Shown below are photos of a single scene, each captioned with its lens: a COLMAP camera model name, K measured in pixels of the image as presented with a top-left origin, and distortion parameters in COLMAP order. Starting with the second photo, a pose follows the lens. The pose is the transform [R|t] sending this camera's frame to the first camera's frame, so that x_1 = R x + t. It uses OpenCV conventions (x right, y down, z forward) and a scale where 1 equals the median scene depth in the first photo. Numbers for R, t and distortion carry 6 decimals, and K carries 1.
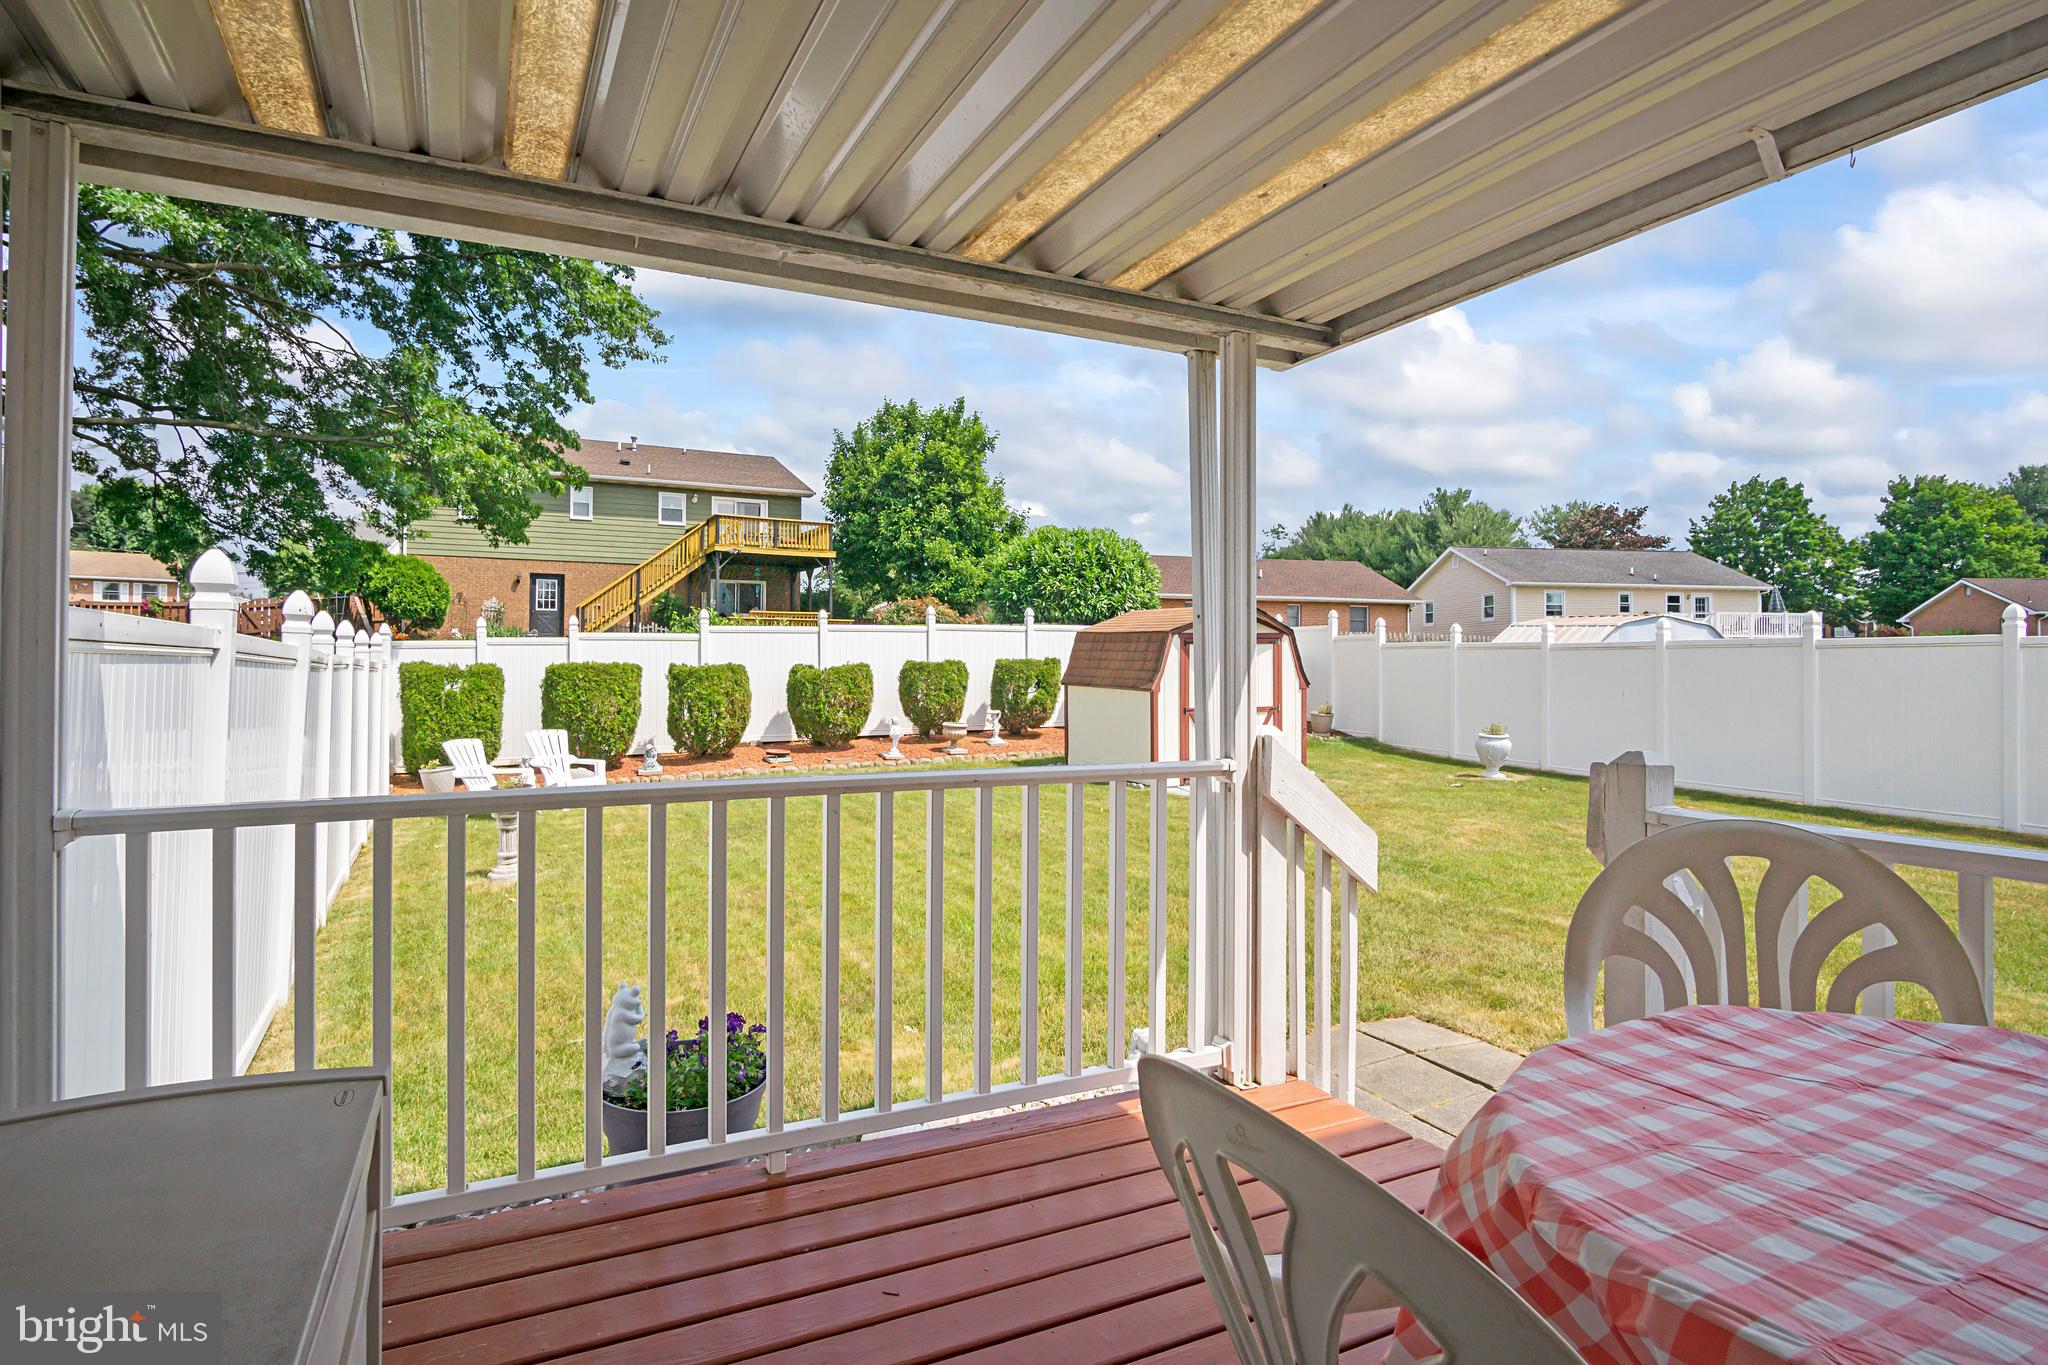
lens RADIAL K [[1104.7, 0, 1013.2], [0, 1104.7, 679.1], [0, 0, 1]] dist [-0.029852, 0.007887]
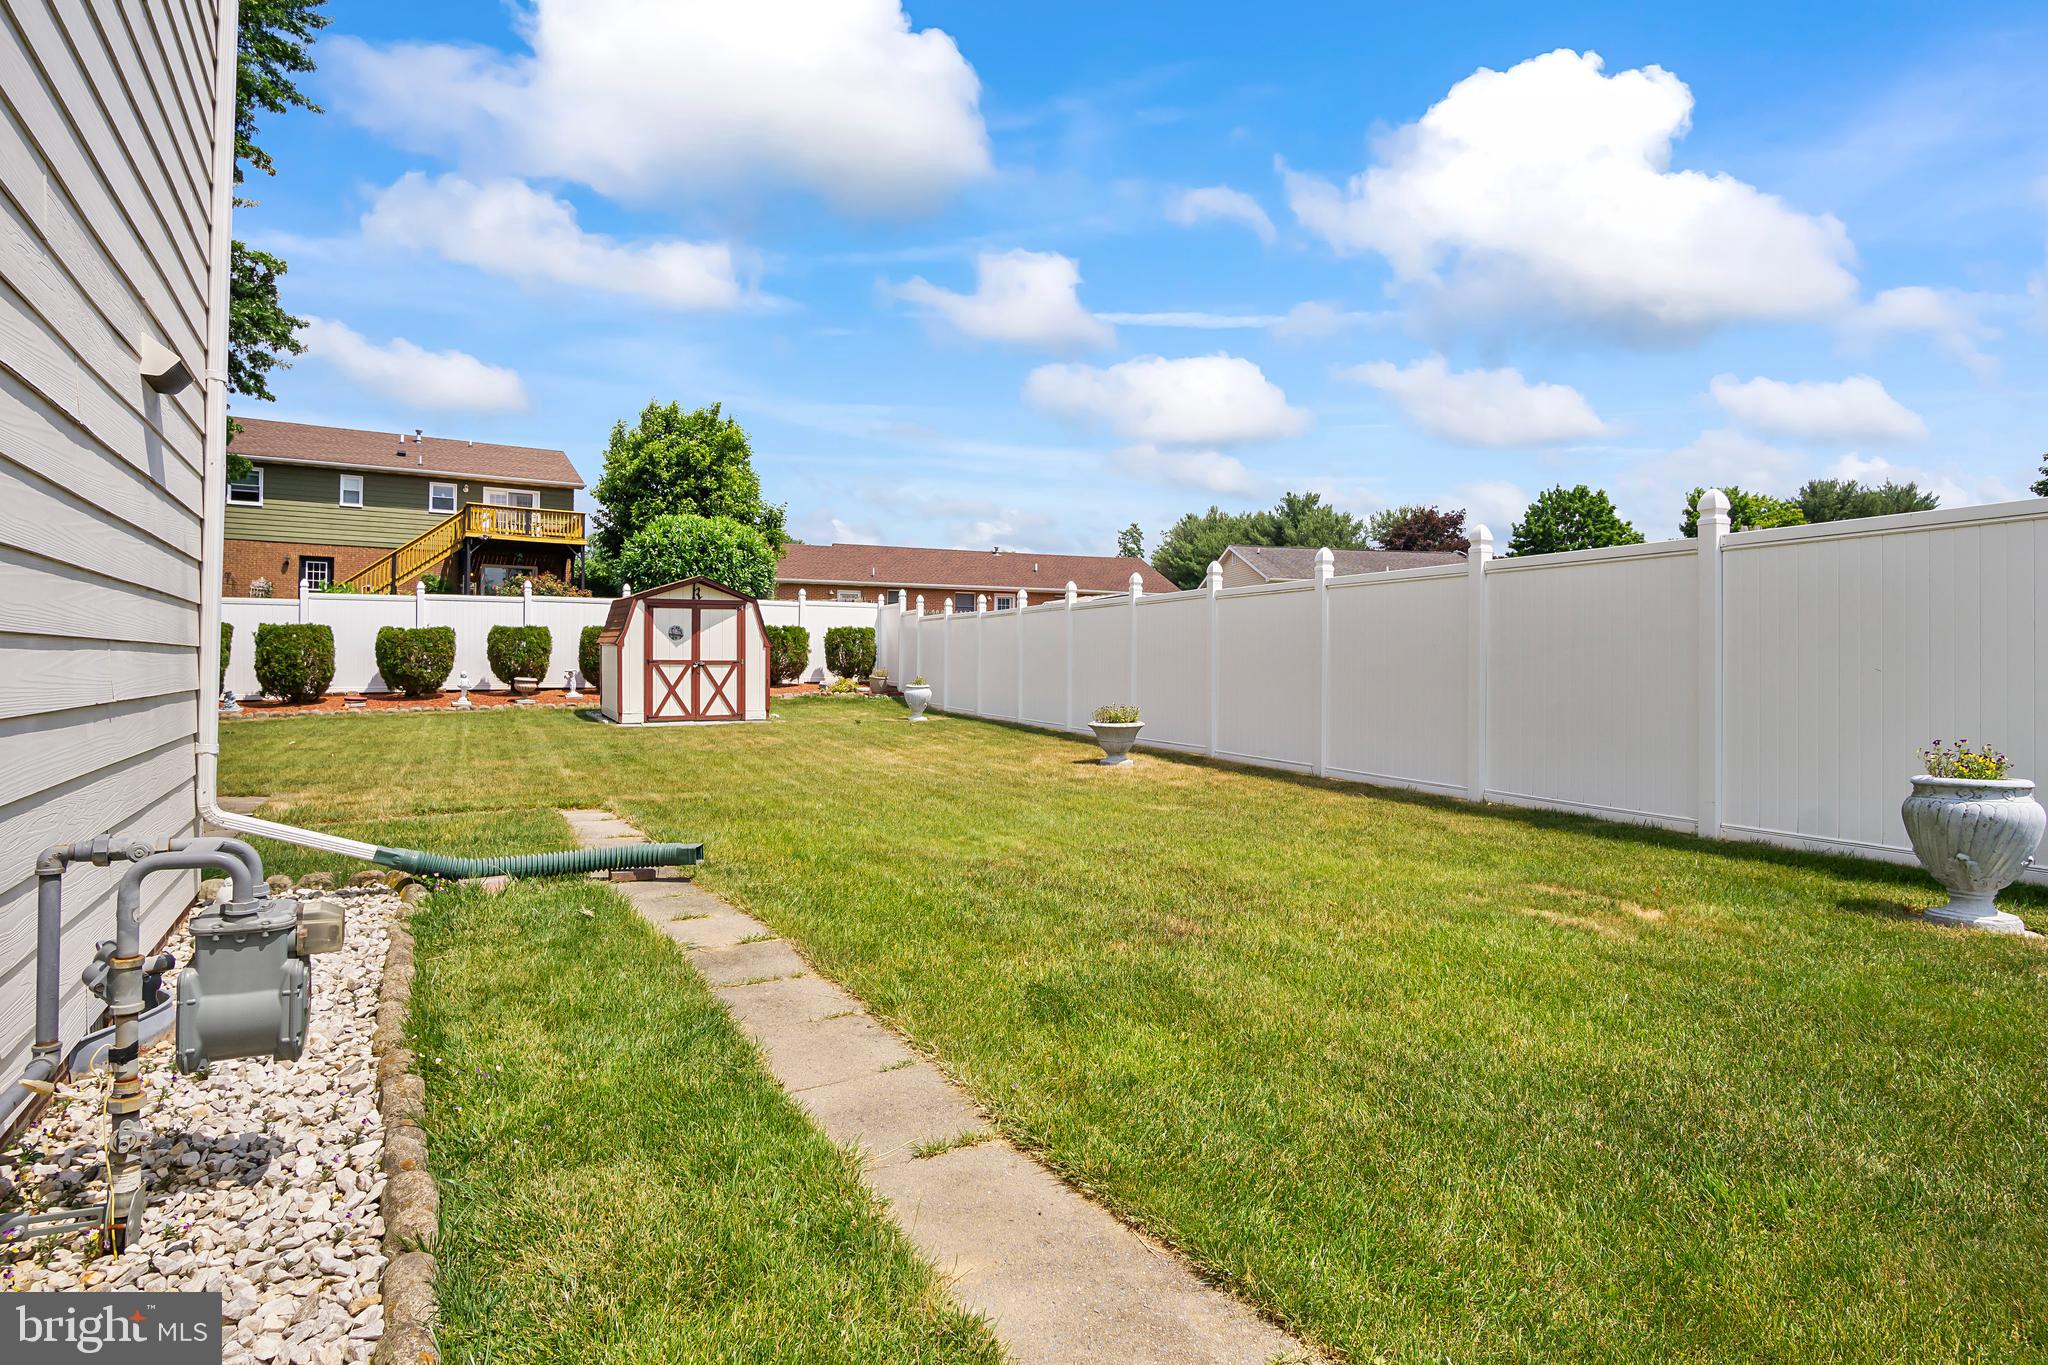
lens RADIAL K [[1104.7, 0, 1022.1], [0, 1104.7, 661.2], [0, 0, 1]] dist [-0.029852, 0.007887]
pose [[0.998520, 0.008565, 0.053714, 0.209515], [-0.007726, 0.999845, -0.015821, 0.018371], [-0.053841, 0.015383, 0.998431, -0.104897]]
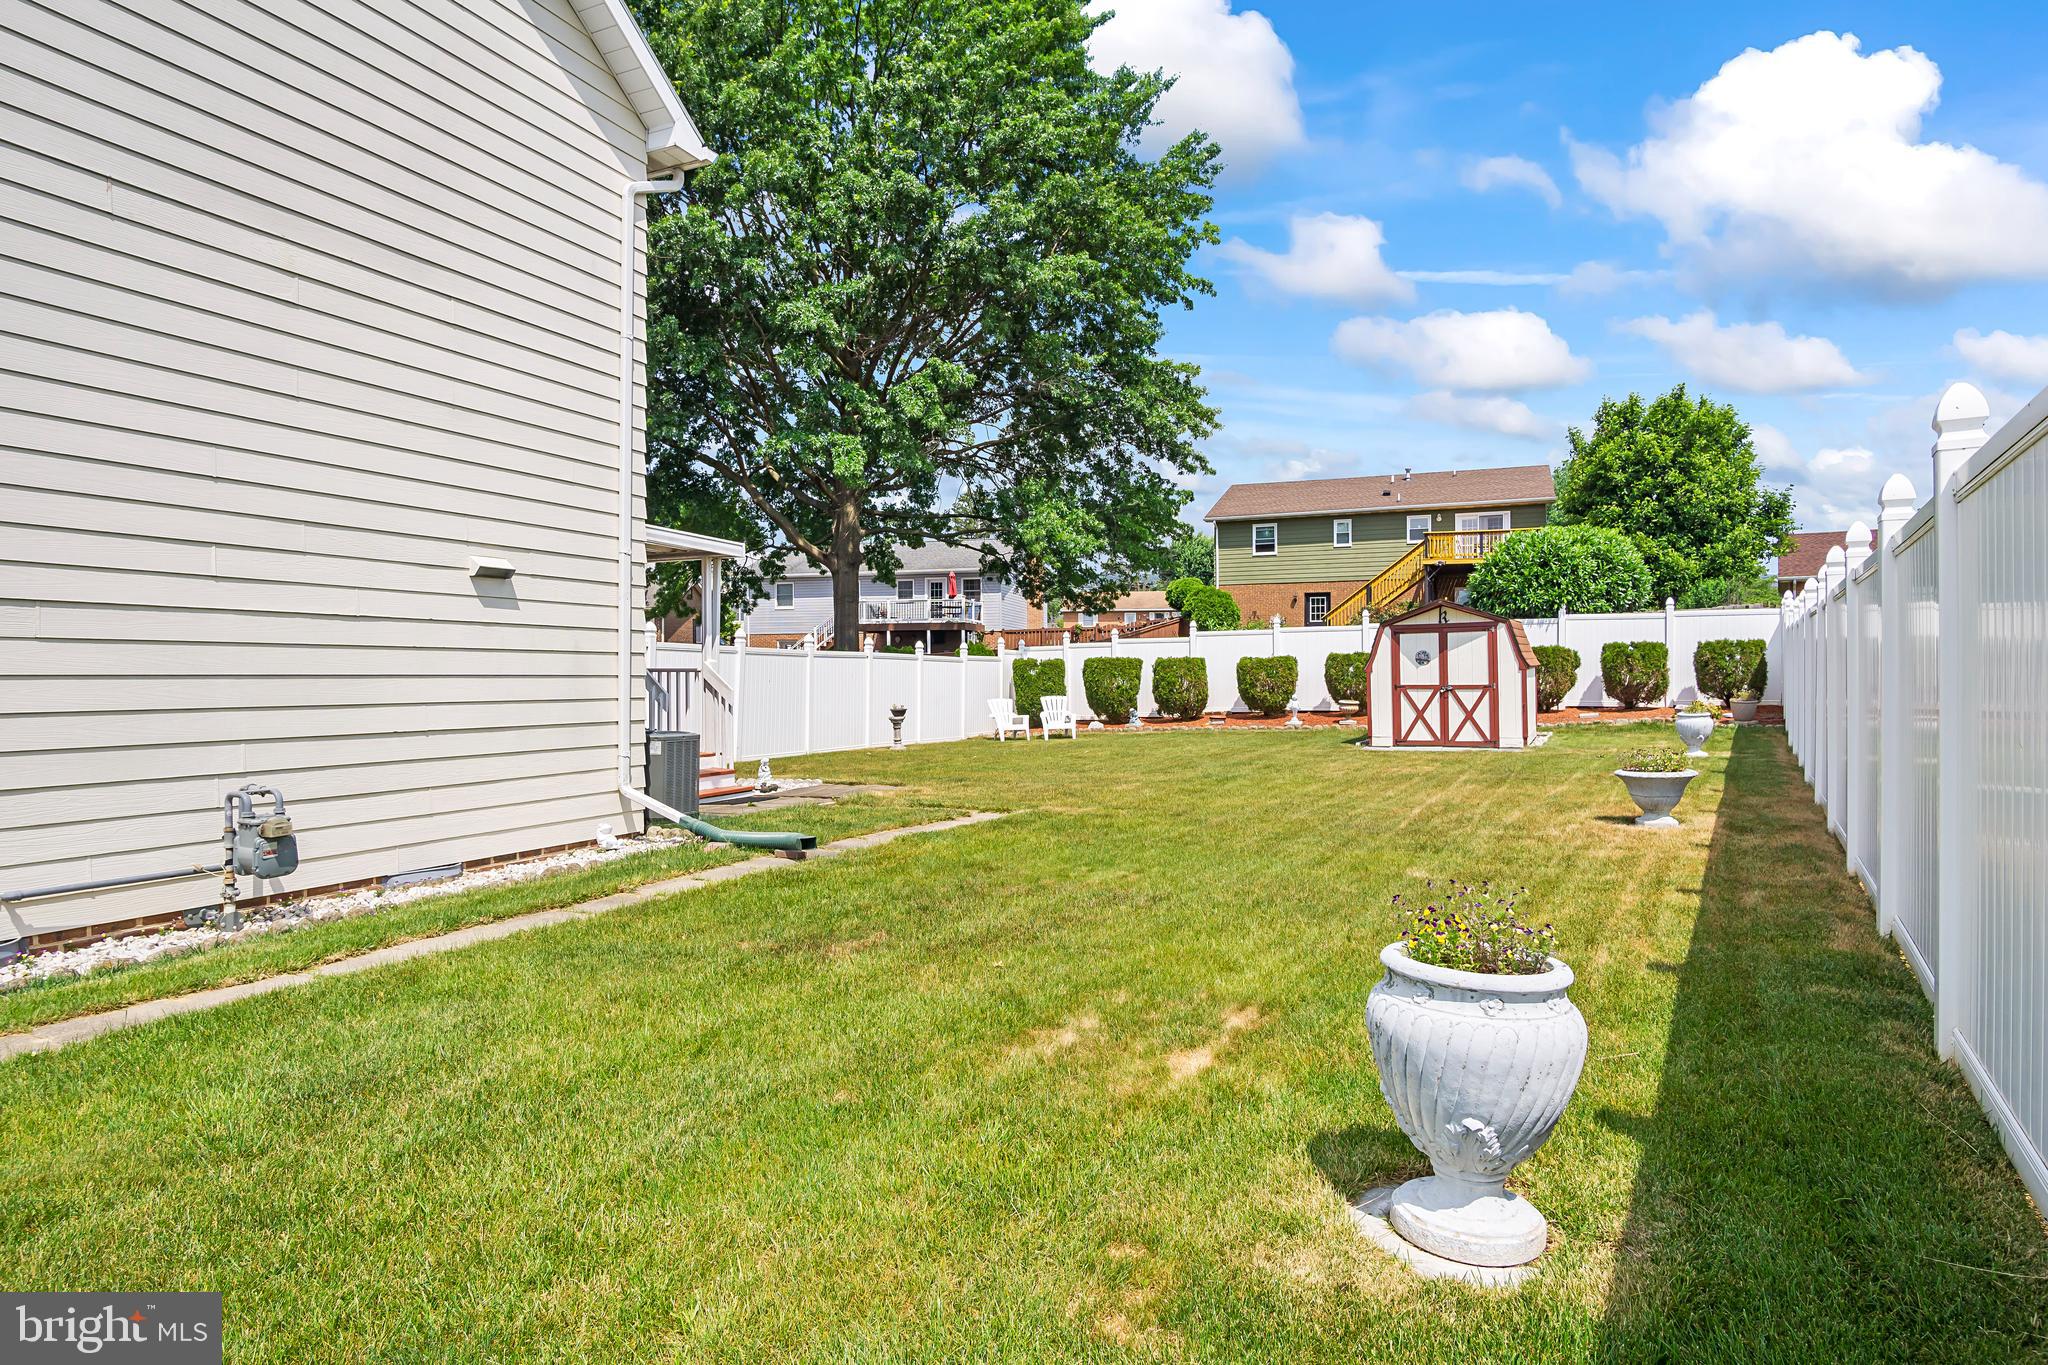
lens RADIAL K [[1104.7, 0, 1023.1], [0, 1104.7, 688.3], [0, 0, 1]] dist [-0.029852, 0.007887]
pose [[0.614507, 0.004392, -0.788899, 0.365875], [-0.003932, 0.999989, 0.002504, 0.012057], [0.788901, 0.001563, 0.614518, -0.044272]]
